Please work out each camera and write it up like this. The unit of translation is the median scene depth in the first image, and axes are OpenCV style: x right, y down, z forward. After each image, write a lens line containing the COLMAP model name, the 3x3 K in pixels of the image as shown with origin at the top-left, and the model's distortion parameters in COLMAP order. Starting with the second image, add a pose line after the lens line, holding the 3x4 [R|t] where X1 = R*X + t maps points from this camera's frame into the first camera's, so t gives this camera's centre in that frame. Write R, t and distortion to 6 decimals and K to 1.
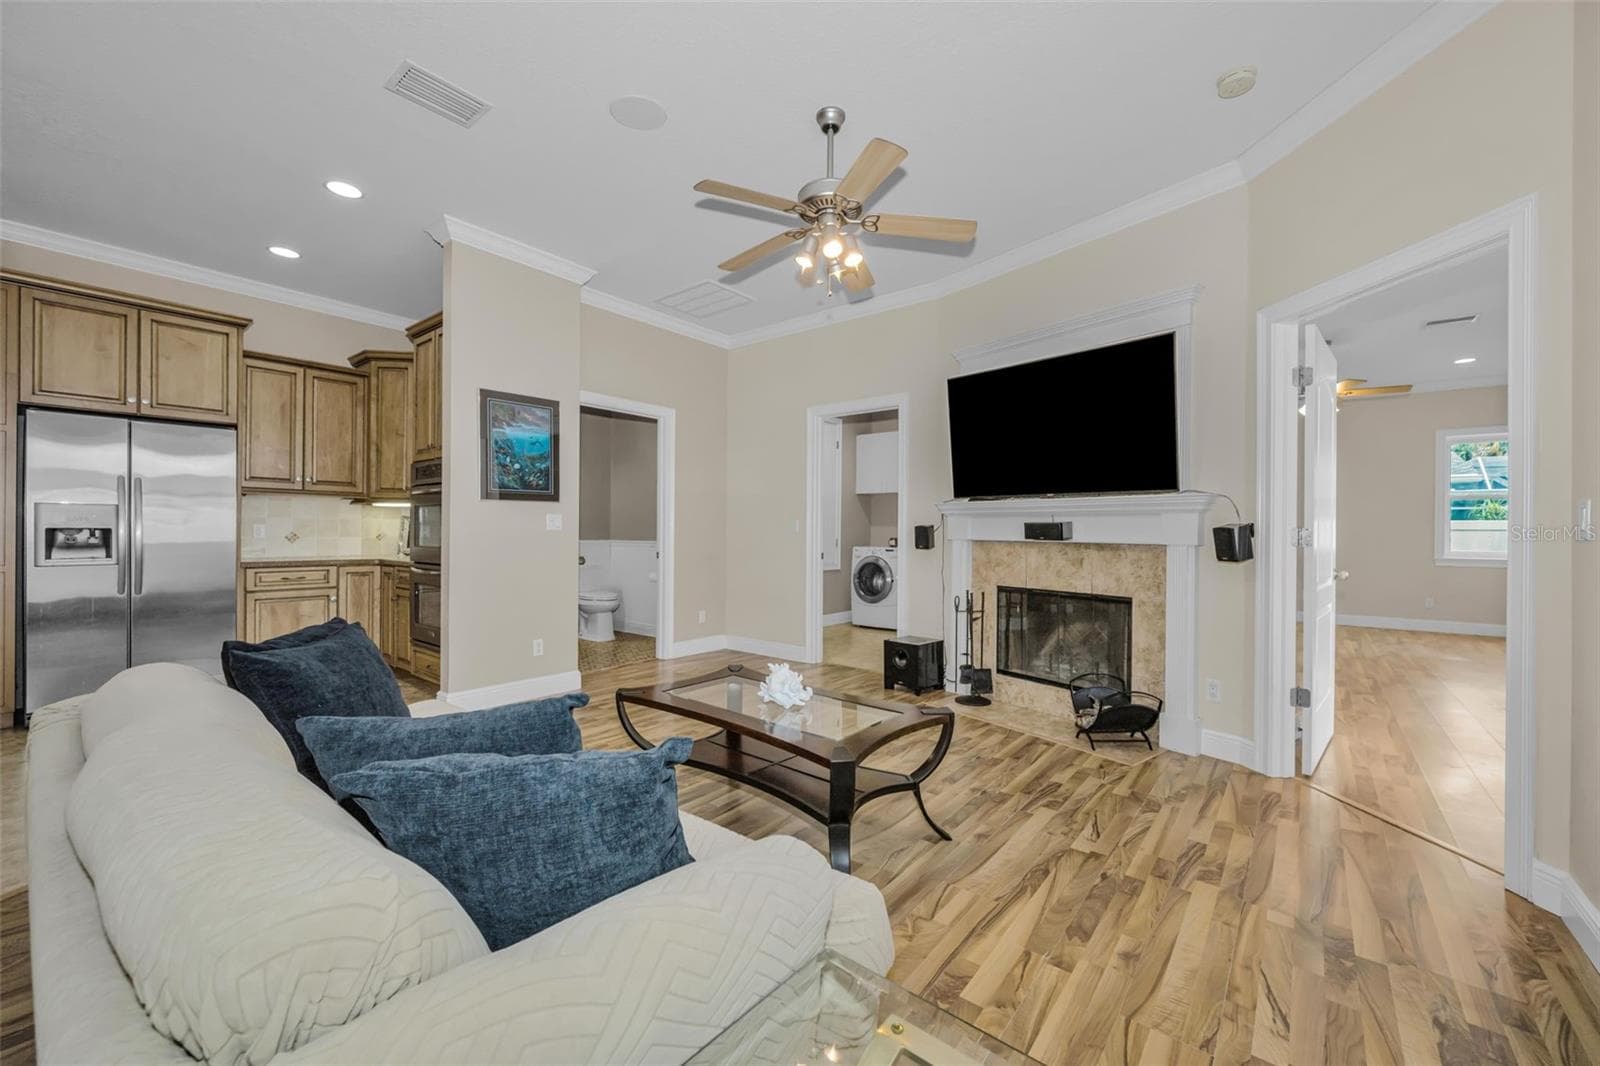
lens RADIAL K [[632.1, 0, 798.9], [0, 632.1, 532.9], [0, 0, 1]] dist [-0.000086, 0.000000]
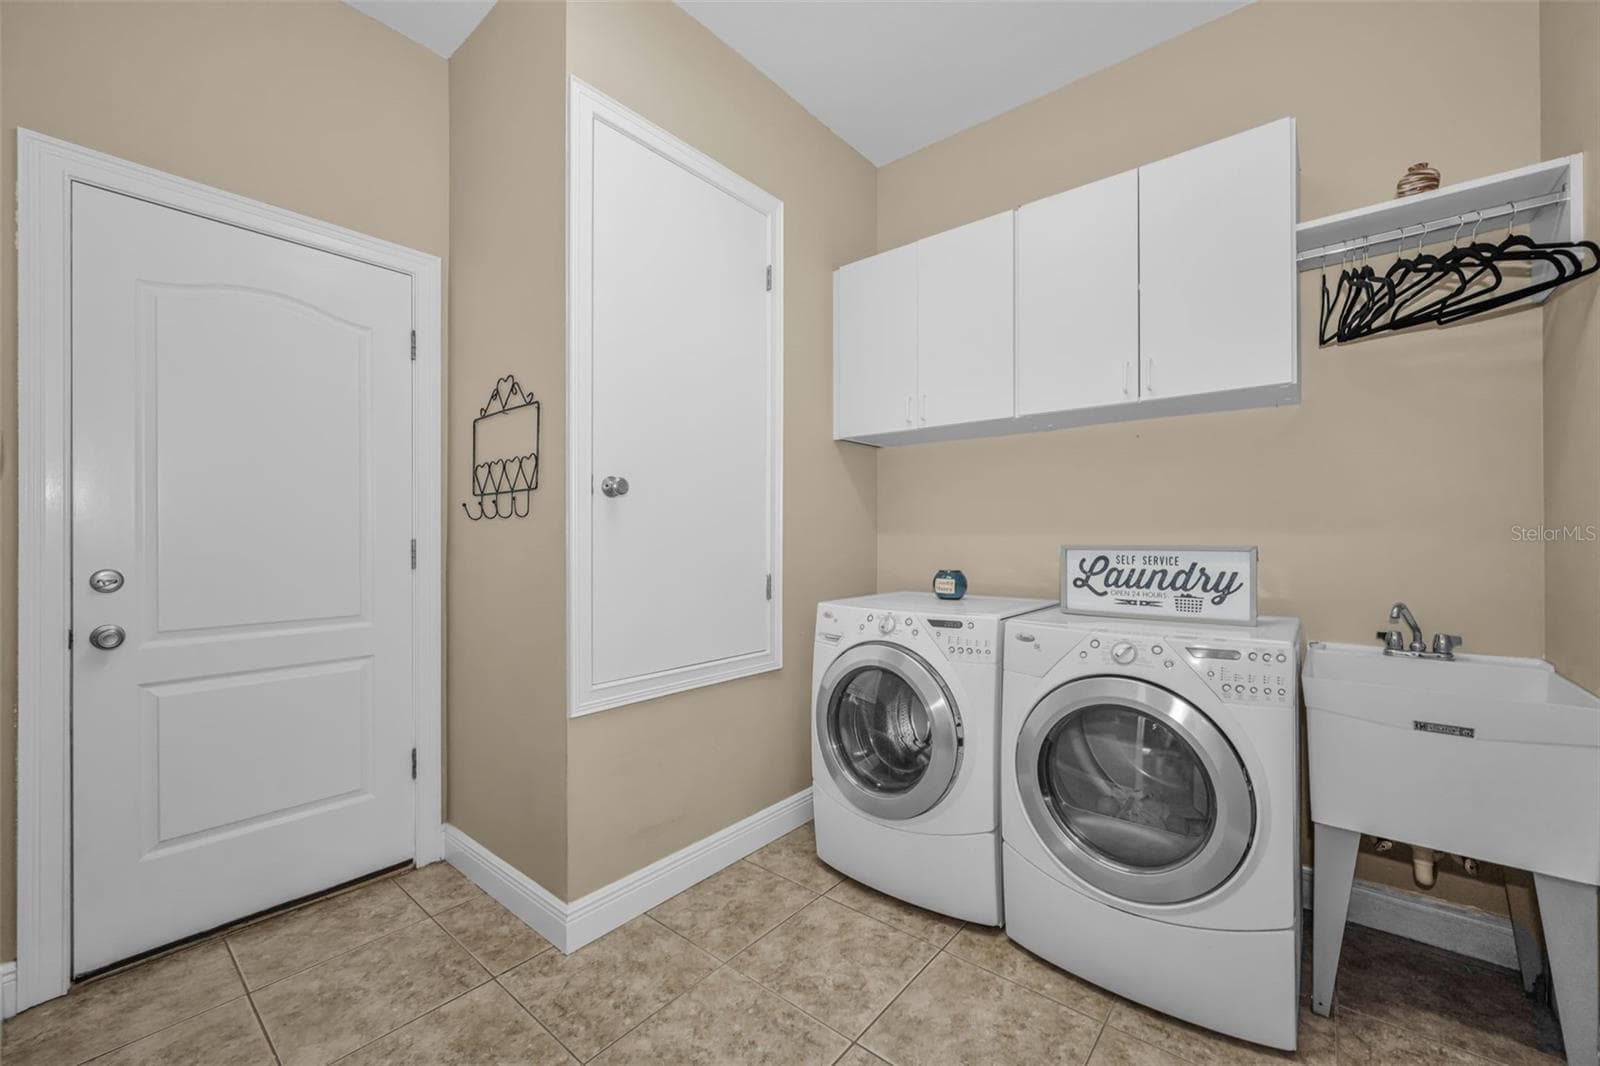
lens RADIAL K [[632.1, 0, 800.5], [0, 632.1, 534.7], [0, 0, 1]] dist [-0.000086, 0.000000]
pose [[0.999926, -0.000186, -0.012189, 0.079970], [0.000165, 0.999998, -0.001803, -0.009537], [0.012189, 0.001801, 0.999924, 0.688793]]
